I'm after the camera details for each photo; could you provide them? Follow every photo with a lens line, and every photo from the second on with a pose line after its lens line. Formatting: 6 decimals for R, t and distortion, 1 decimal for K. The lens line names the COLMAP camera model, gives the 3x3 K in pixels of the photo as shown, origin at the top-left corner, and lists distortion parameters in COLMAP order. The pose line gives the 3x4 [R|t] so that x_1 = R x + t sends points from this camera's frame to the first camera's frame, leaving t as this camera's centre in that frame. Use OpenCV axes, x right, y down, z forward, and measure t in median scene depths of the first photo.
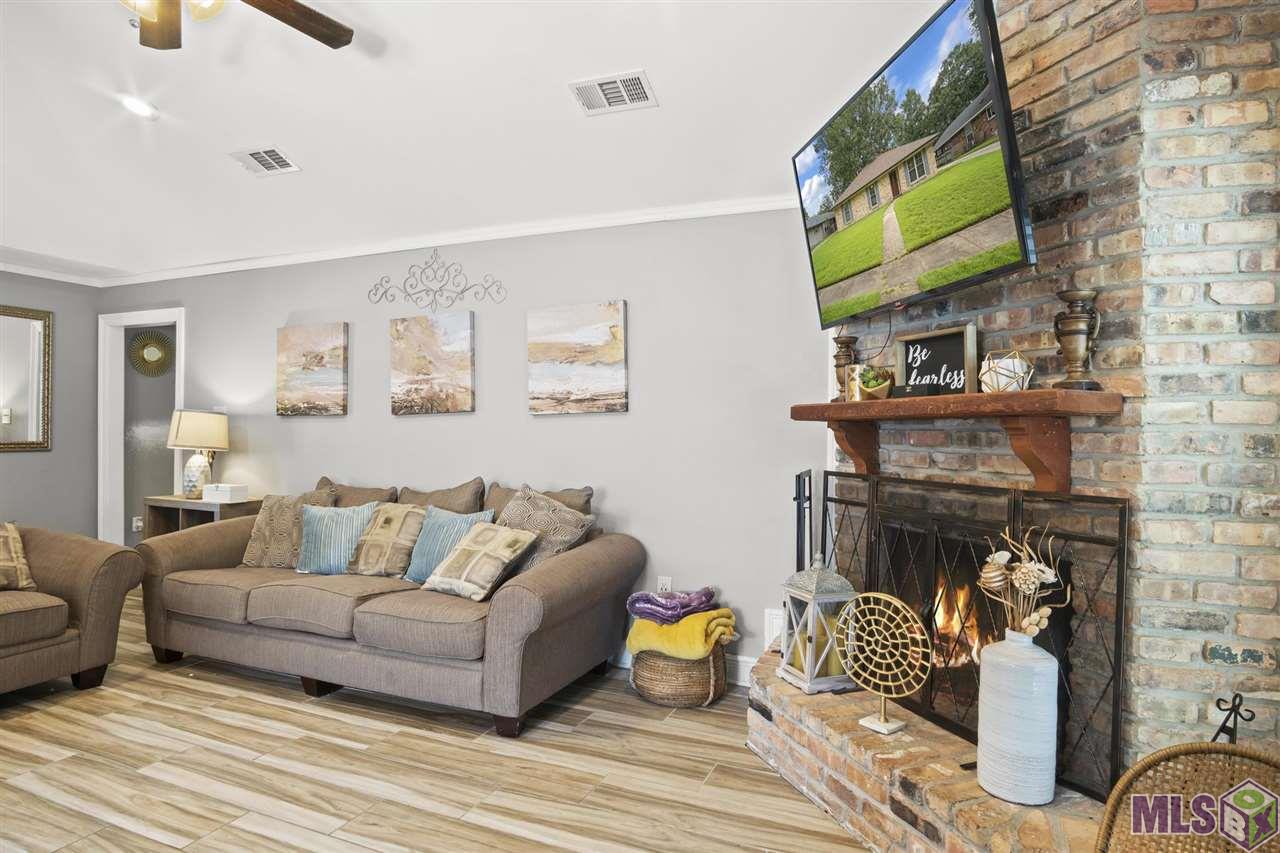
lens RADIAL K [[711.6, 0, 640.0], [0, 711.6, 426.5], [0, 0, 1]] dist [-0.022158, 0.000231]
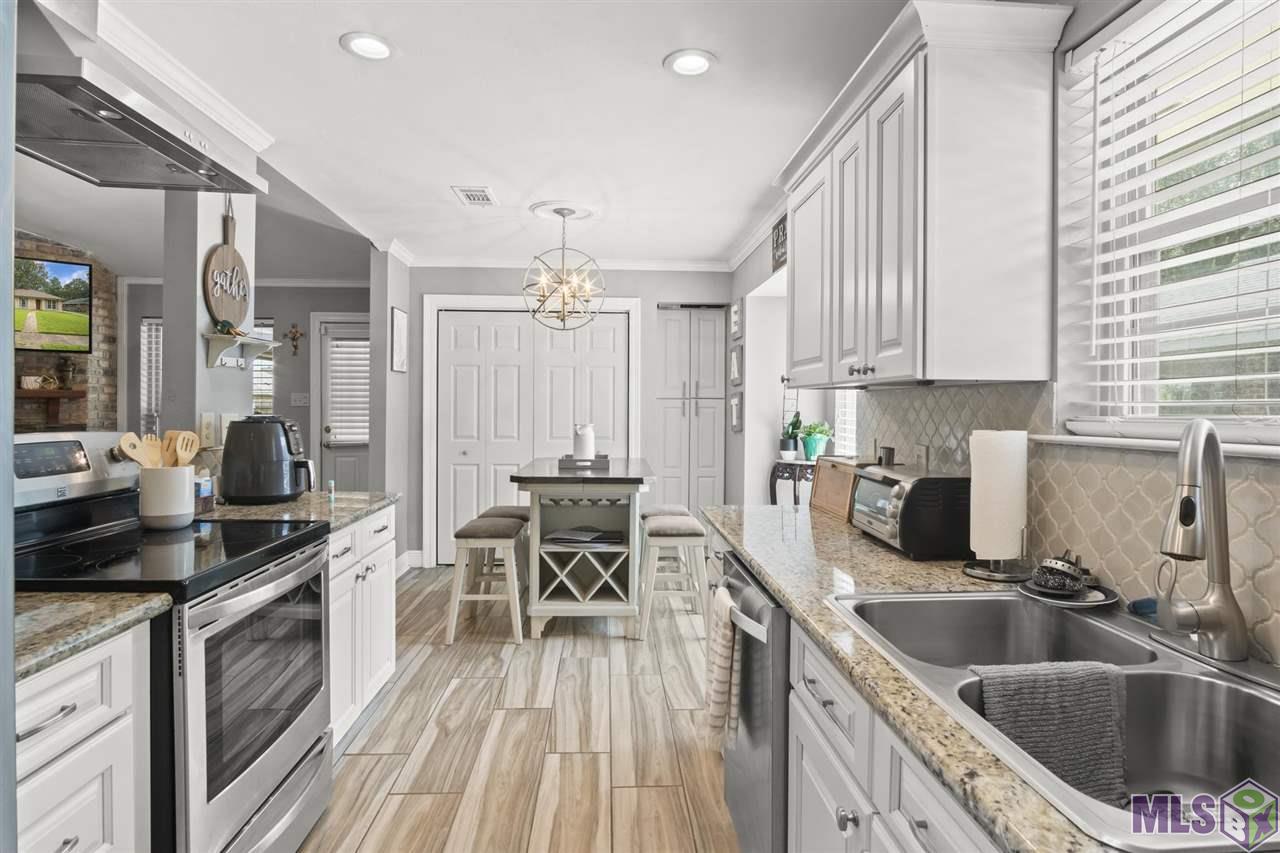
lens RADIAL K [[682.7, 0, 649.1], [0, 682.7, 412.5], [0, 0, 1]] dist [-0.026151, 0.000793]
pose [[-0.447478, -0.016845, 0.894136, -1.522101], [-0.015038, 0.999823, 0.011311, -0.011434], [-0.894168, -0.008385, -0.447653, 0.023003]]
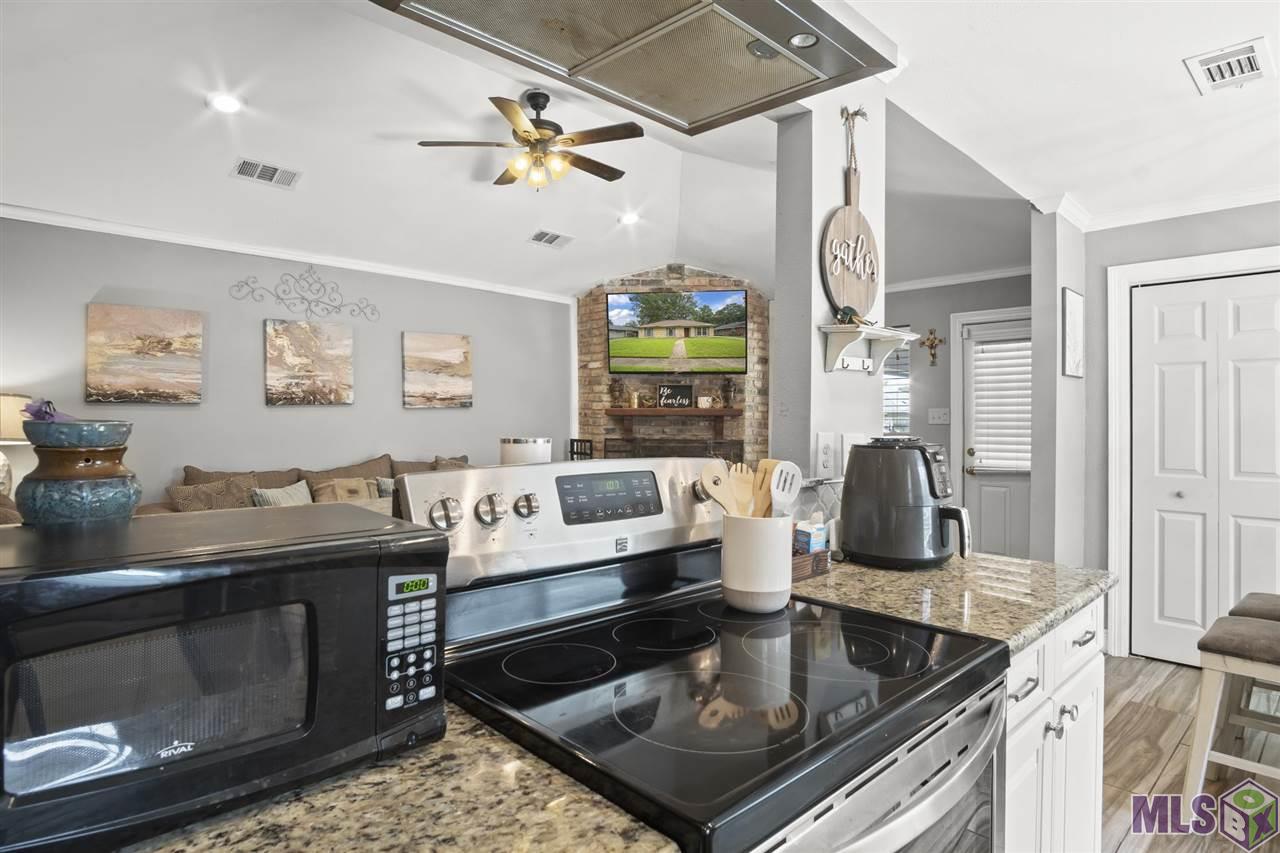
lens RADIAL K [[682.7, 0, 649.1], [0, 682.7, 412.5], [0, 0, 1]] dist [-0.026151, 0.000793]
pose [[0.397693, 0.007227, 0.917490, -1.217550], [-0.010514, 0.999939, -0.003319, -0.008373], [-0.917458, -0.008327, 0.397745, 0.035487]]
